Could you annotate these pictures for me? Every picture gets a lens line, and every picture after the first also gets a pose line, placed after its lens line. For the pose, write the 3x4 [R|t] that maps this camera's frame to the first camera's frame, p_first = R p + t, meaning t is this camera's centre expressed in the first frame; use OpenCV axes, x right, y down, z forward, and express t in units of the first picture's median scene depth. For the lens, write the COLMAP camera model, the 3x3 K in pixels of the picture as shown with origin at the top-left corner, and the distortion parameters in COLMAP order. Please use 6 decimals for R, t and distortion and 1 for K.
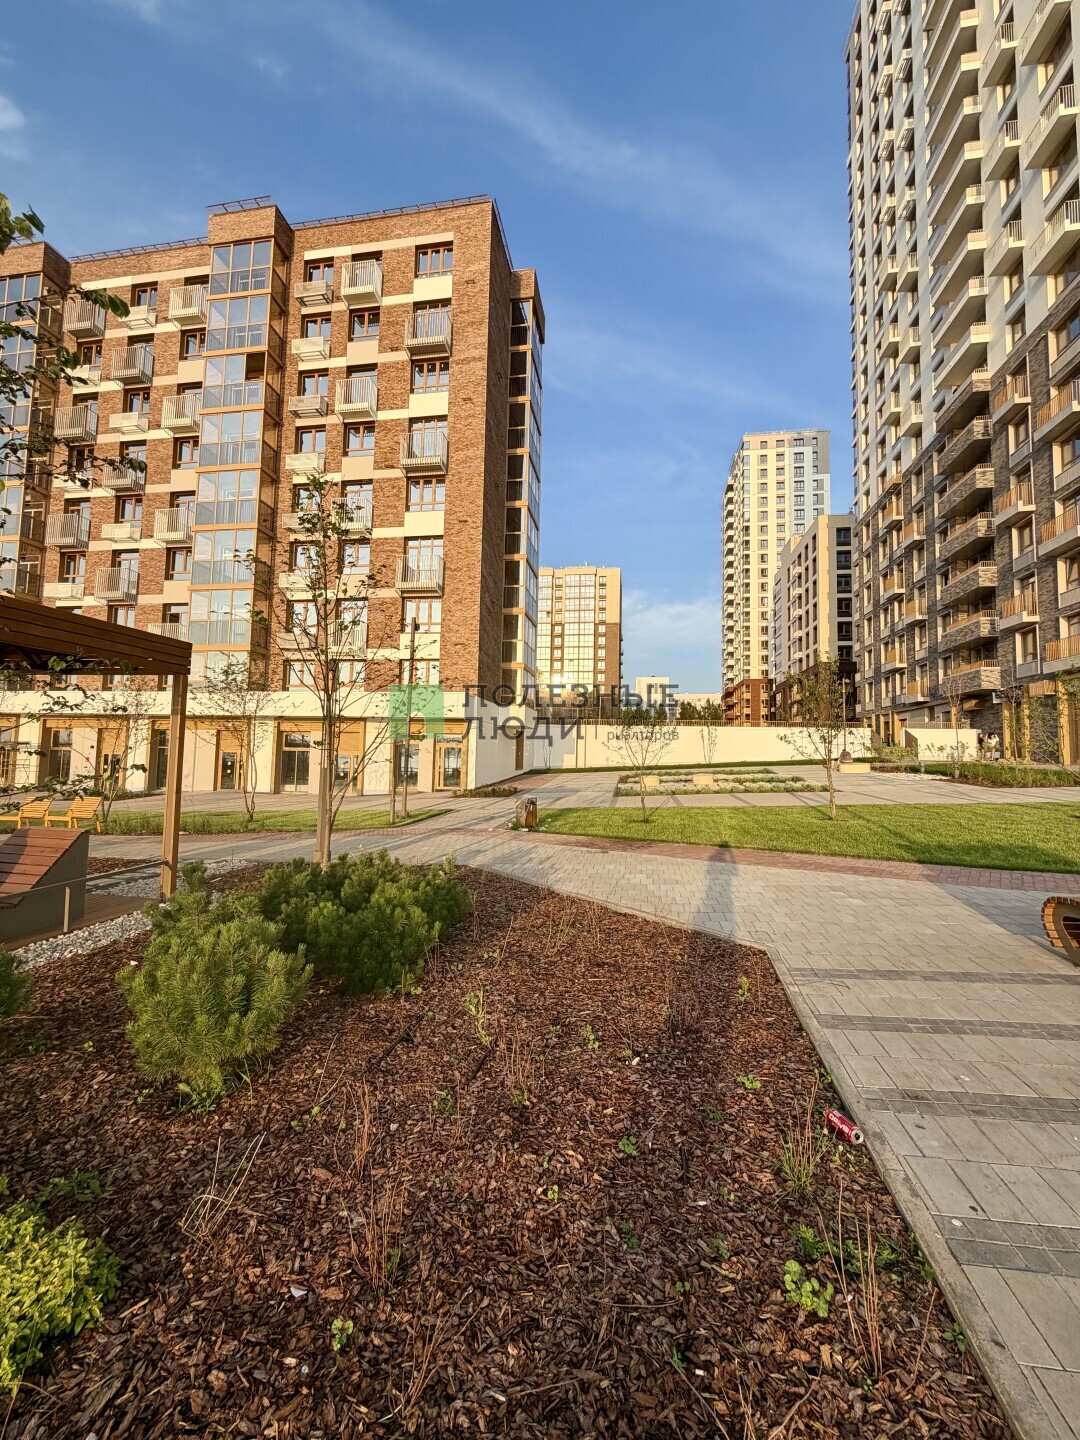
lens RADIAL K [[574.2, 0, 541.1], [0, 574.2, 719.9], [0, 0, 1]] dist [0.001061, -0.000682]
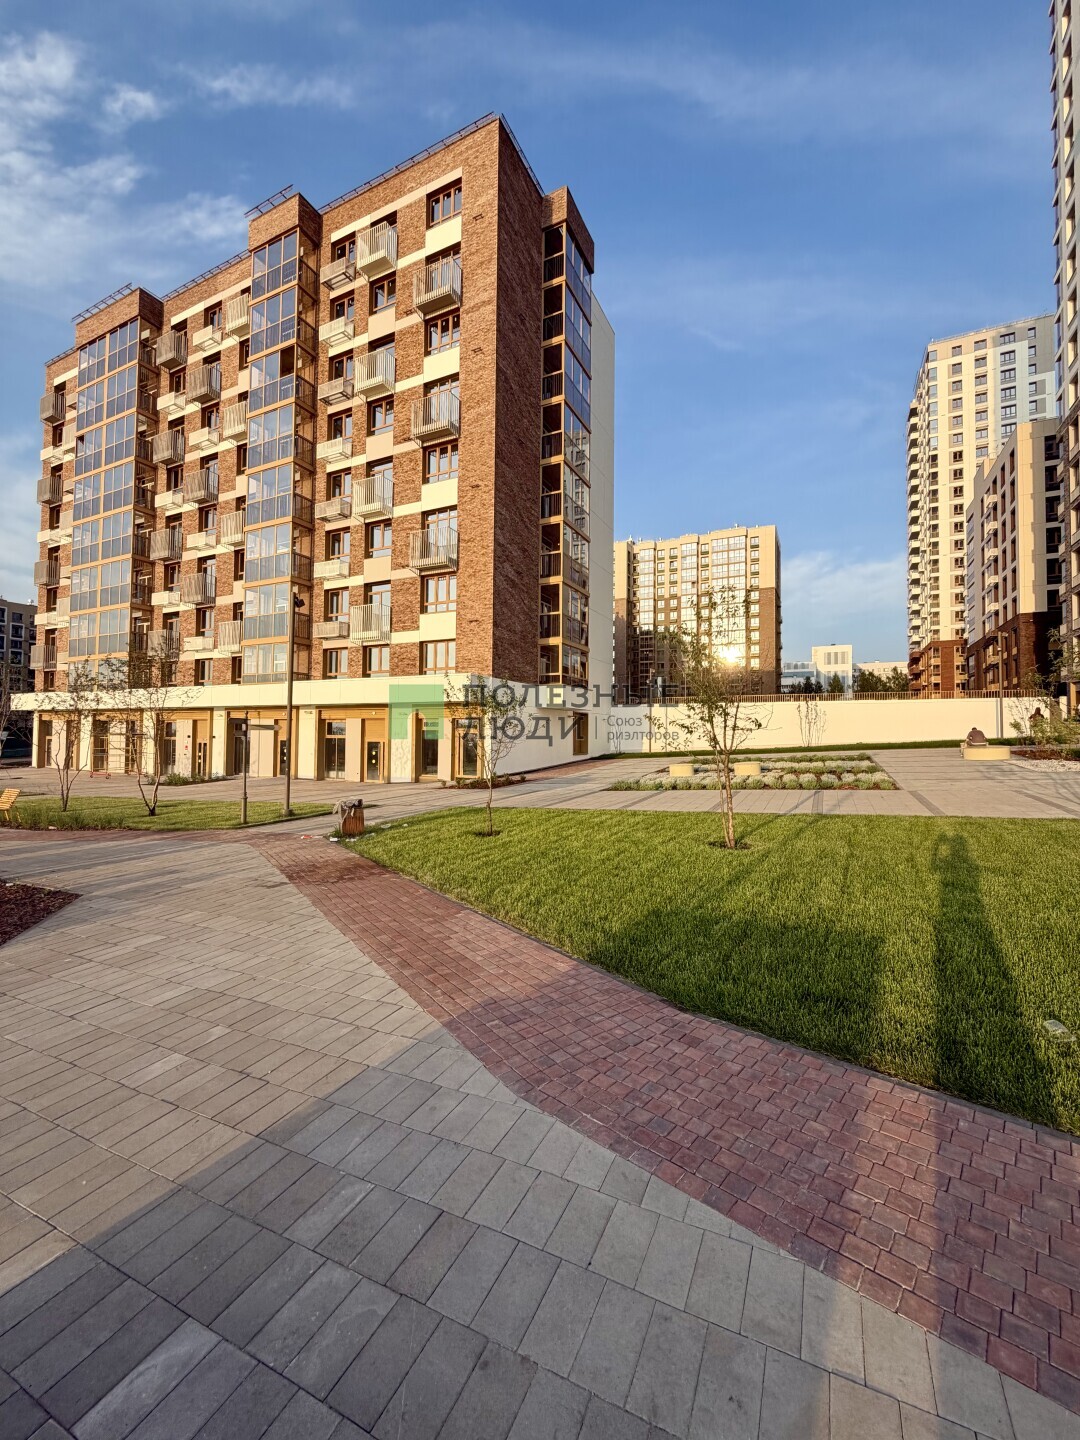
lens RADIAL K [[574.2, 0, 540.9], [0, 574.2, 719.8], [0, 0, 1]] dist [0.001061, -0.000682]
pose [[0.956326, -0.020316, -0.291595, 0.197376], [0.030426, 0.999081, 0.030177, 0.001557], [0.290714, -0.037731, 0.956066, 0.123049]]
